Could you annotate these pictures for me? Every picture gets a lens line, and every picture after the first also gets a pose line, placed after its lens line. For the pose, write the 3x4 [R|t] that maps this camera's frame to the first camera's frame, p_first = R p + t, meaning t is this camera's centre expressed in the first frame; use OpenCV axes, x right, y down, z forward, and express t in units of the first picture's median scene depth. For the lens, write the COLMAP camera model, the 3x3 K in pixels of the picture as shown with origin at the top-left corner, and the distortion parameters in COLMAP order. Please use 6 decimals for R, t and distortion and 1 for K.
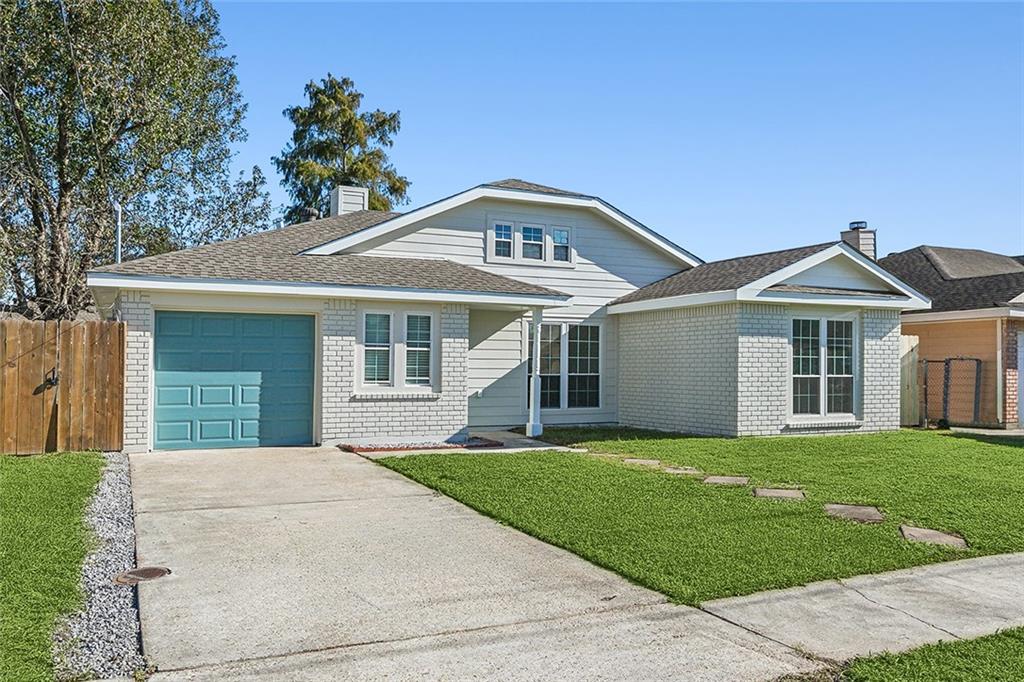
lens RADIAL K [[713.4, 0, 512.0], [0, 713.4, 341.0], [0, 0, 1]] dist [-0.003418, -0.000259]
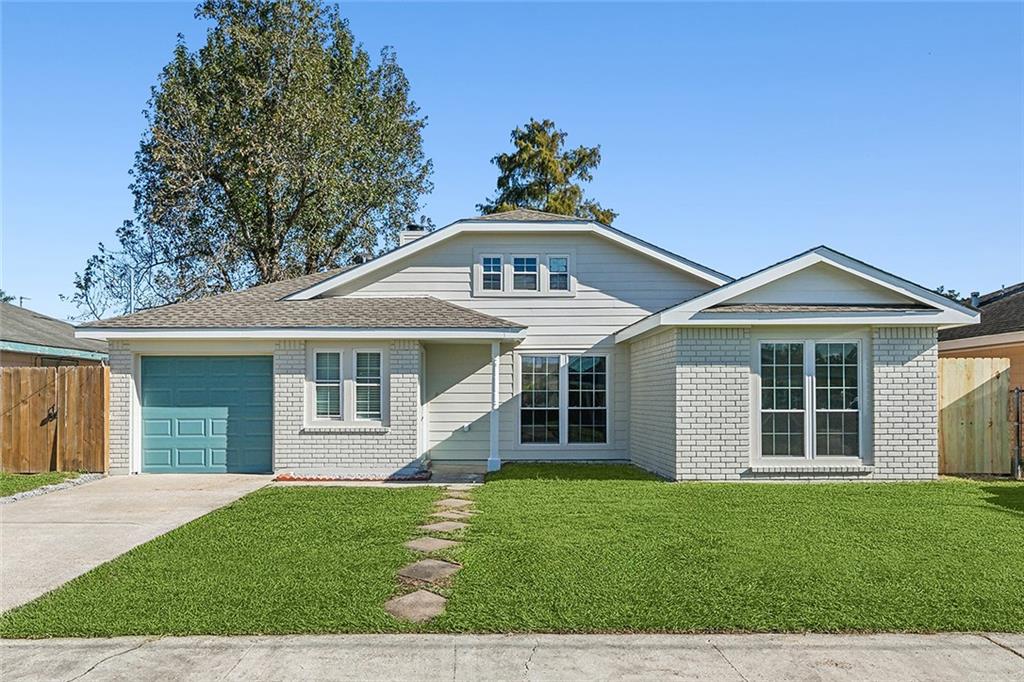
lens RADIAL K [[707.2, 0, 511.1], [0, 707.2, 376.8], [0, 0, 1]] dist [-0.001227, -0.000606]
pose [[0.928245, -0.016765, -0.371591, 0.424605], [0.019251, 0.999810, 0.002980, 0.000457], [0.371471, -0.009920, 0.928392, 0.108606]]
